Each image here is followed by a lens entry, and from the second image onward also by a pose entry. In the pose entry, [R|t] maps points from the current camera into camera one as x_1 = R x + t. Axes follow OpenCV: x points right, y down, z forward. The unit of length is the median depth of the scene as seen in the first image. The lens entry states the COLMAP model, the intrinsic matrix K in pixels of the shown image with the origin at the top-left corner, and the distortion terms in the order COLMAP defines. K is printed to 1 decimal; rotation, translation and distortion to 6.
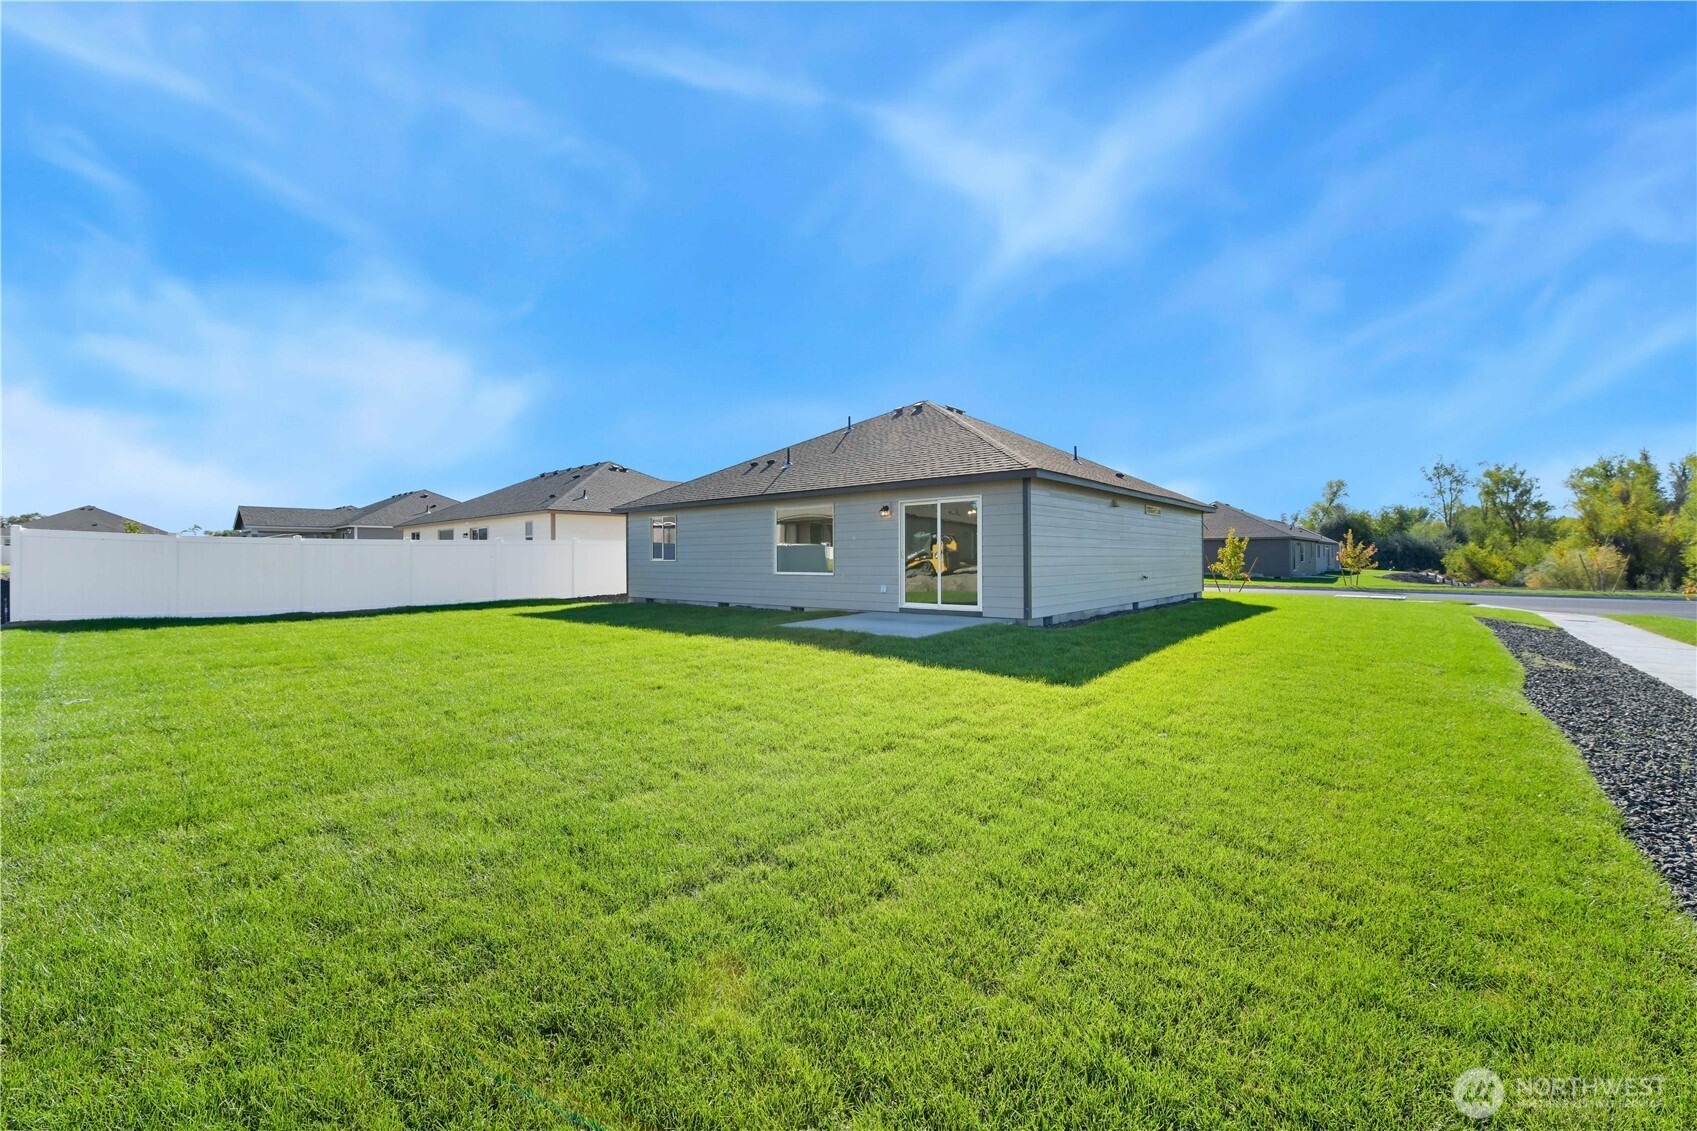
lens RADIAL K [[695.4, 0, 848.5], [0, 695.4, 565.5], [0, 0, 1]] dist [-0.001010, -0.000036]
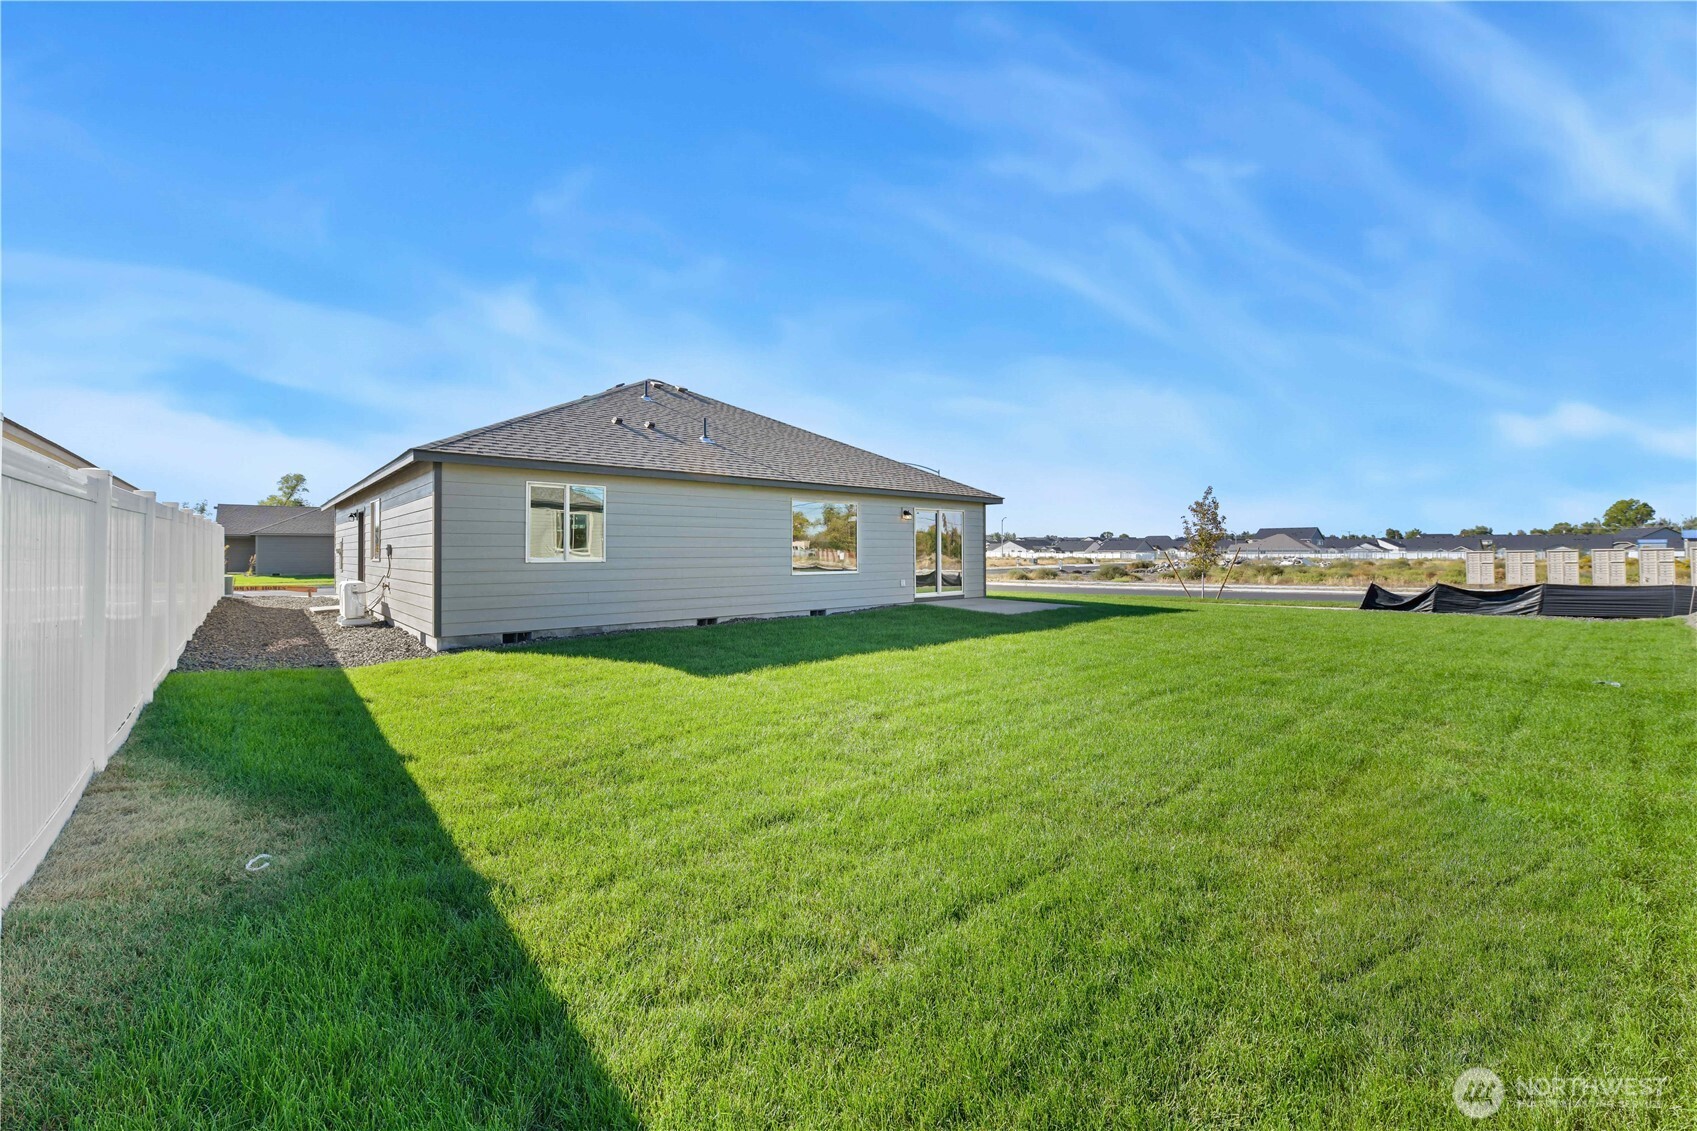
lens RADIAL K [[664.0, 0, 848.1], [0, 664.0, 554.5], [0, 0, 1]] dist [0.002273, -0.000495]
pose [[0.152993, -0.001875, 0.988225, -0.853370], [0.011752, 0.999931, 0.000078, -0.011806], [-0.988157, 0.011602, 0.153005, 0.759308]]
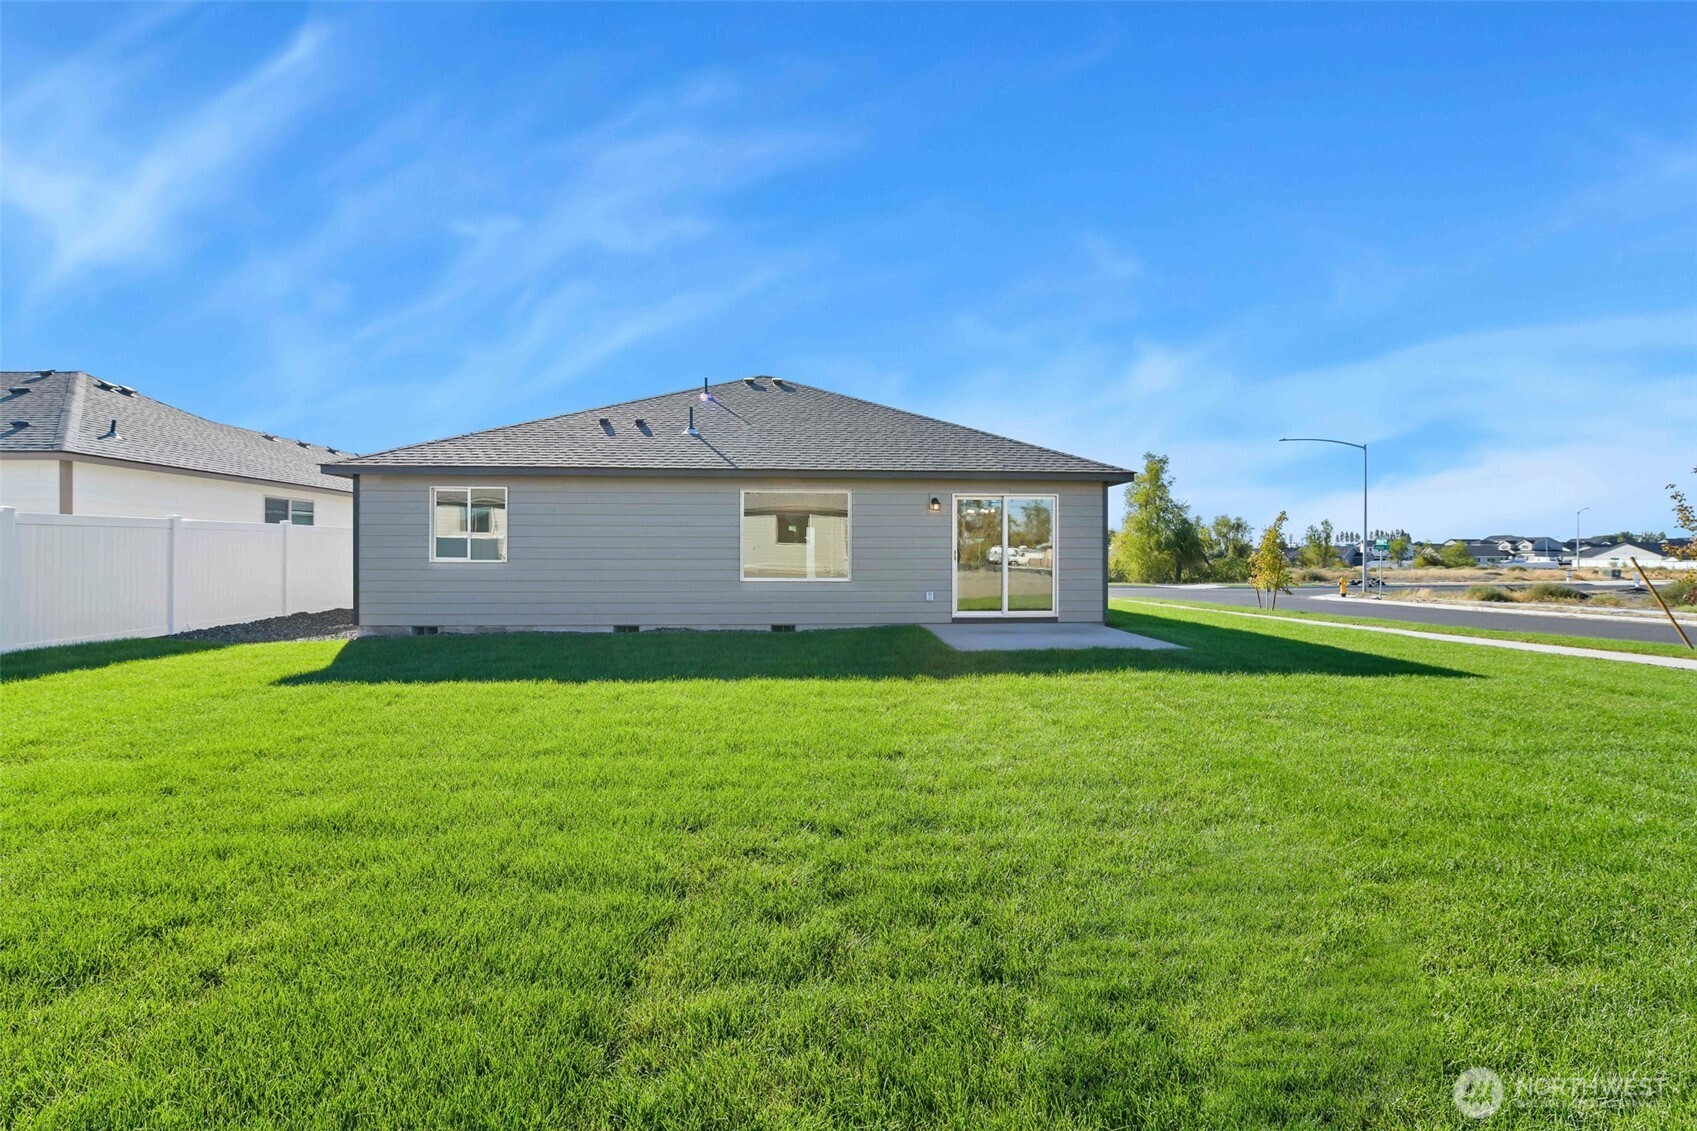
lens RADIAL K [[664.0, 0, 848.1], [0, 664.0, 554.5], [0, 0, 1]] dist [0.002273, -0.000495]
pose [[0.711991, 0.007327, 0.702150, -0.480148], [0.002983, 0.999905, -0.013459, -0.005449], [-0.702182, 0.011677, 0.711902, 0.409848]]
